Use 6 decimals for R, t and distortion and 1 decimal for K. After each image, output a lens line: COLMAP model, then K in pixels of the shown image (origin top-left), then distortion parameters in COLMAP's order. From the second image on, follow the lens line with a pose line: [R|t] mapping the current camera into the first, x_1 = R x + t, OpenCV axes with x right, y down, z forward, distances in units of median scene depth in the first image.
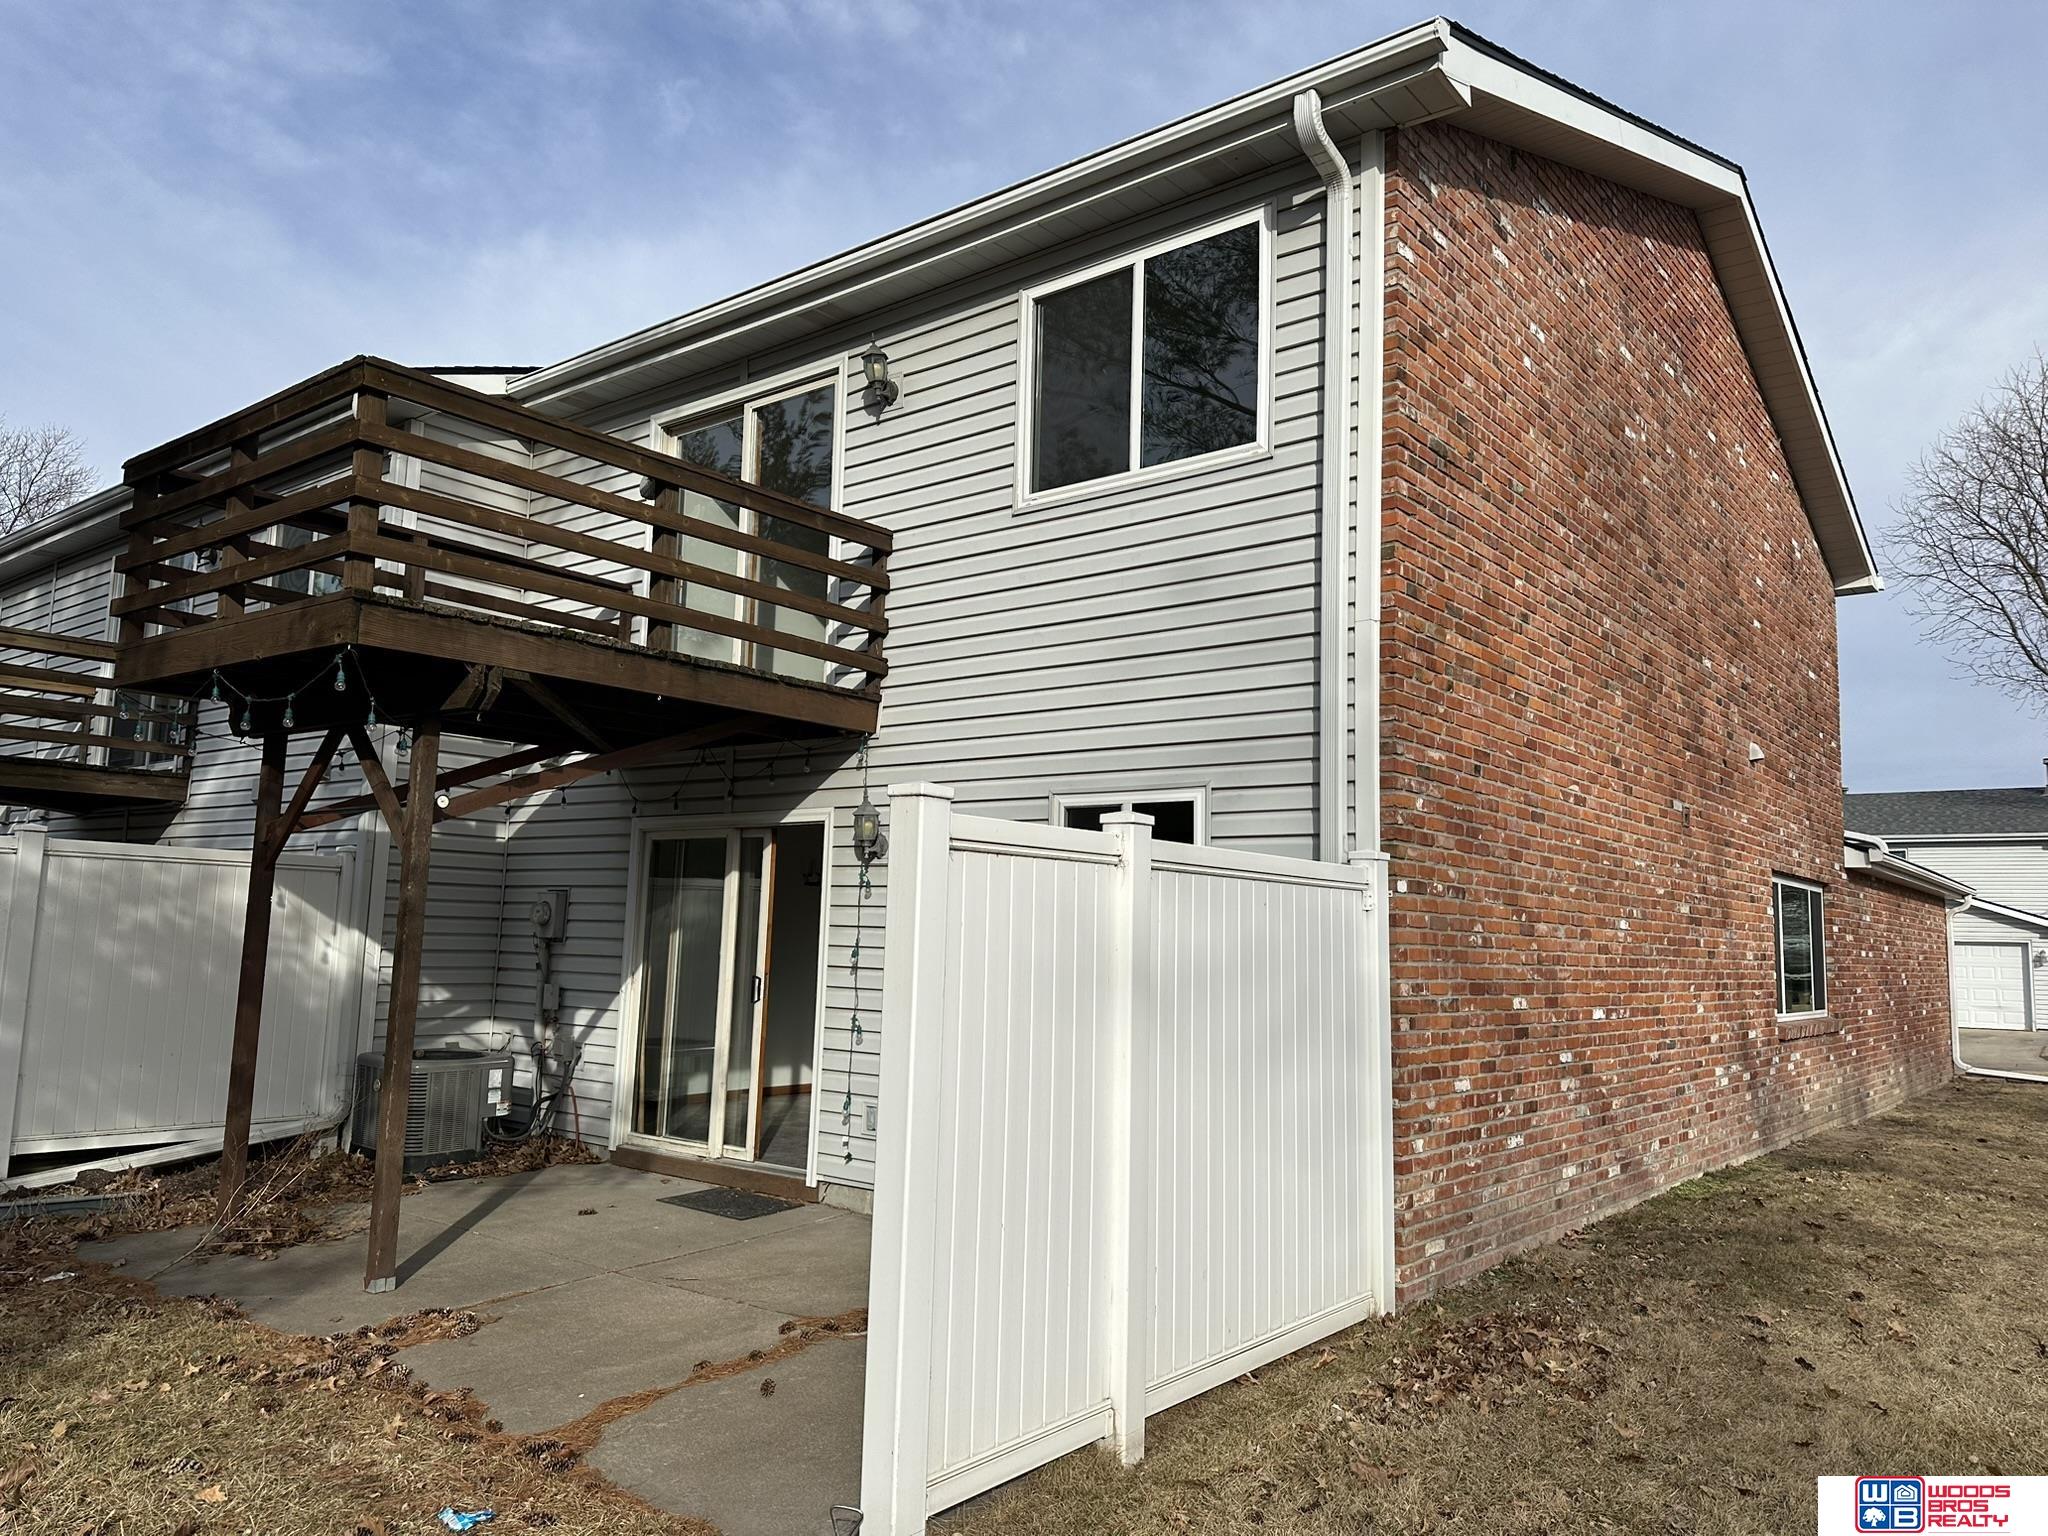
lens RADIAL K [[1402.3, 0, 1021.4], [0, 1402.3, 777.1], [0, 0, 1]] dist [0.017444, -0.037479]
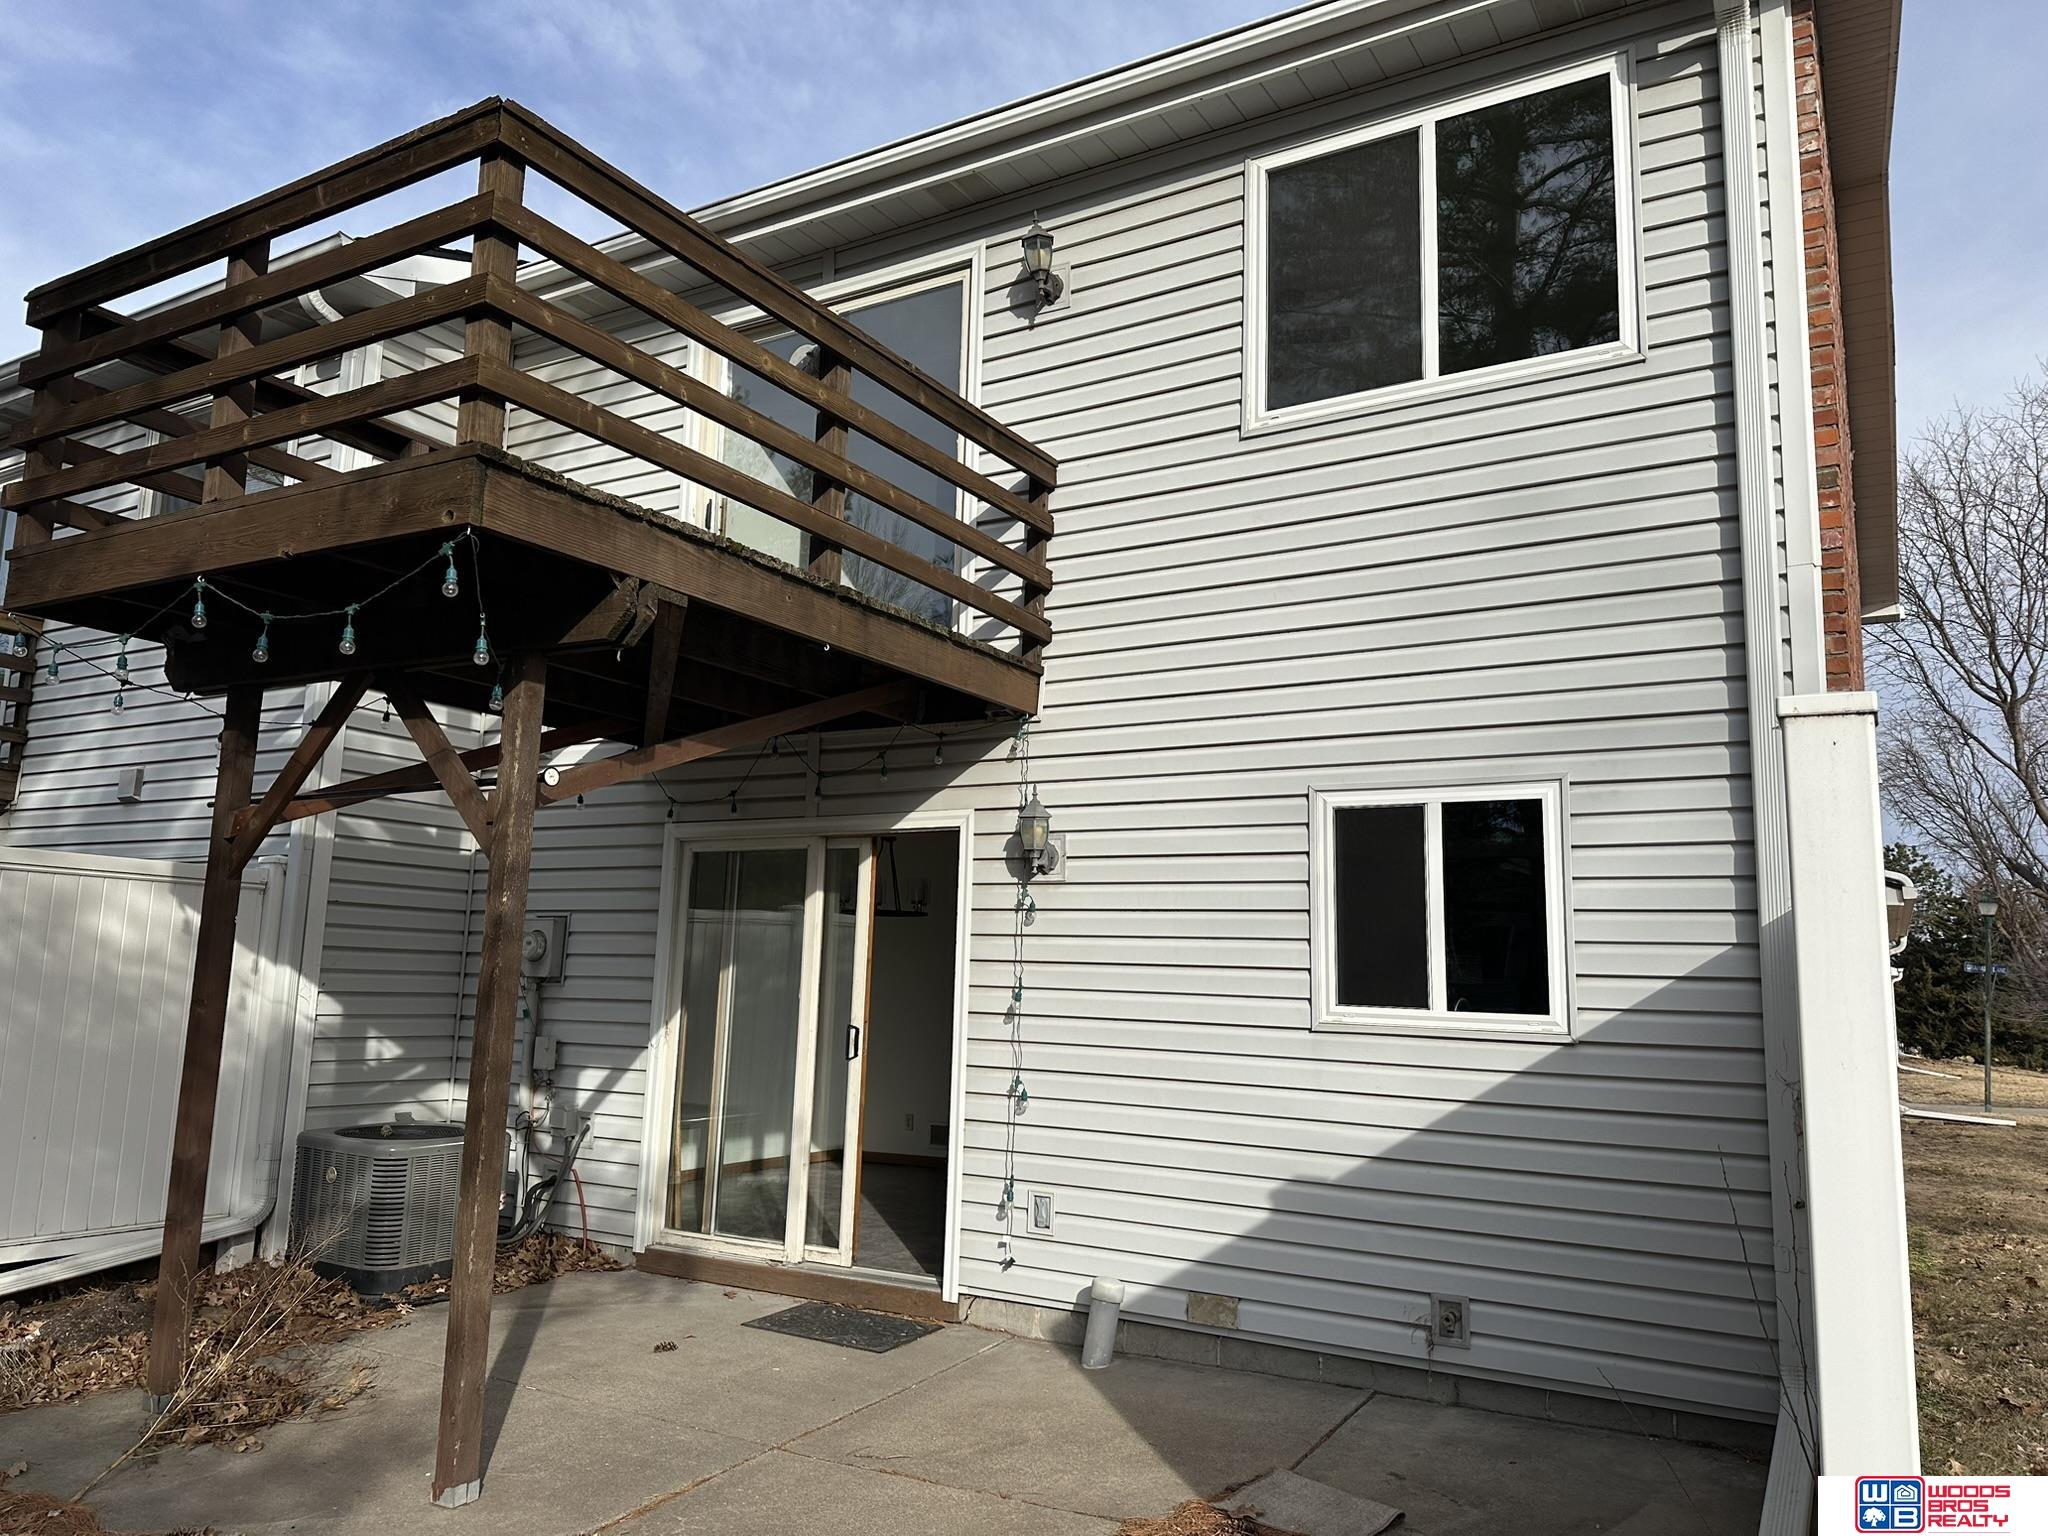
lens RADIAL K [[1402.3, 0, 1004.5], [0, 1402.3, 788.4], [0, 0, 1]] dist [0.017444, -0.037479]
pose [[0.990196, 0.019458, 0.138325, -0.231784], [-0.016332, 0.999586, -0.023696, 0.029077], [-0.138728, 0.021205, 0.990103, 0.229571]]
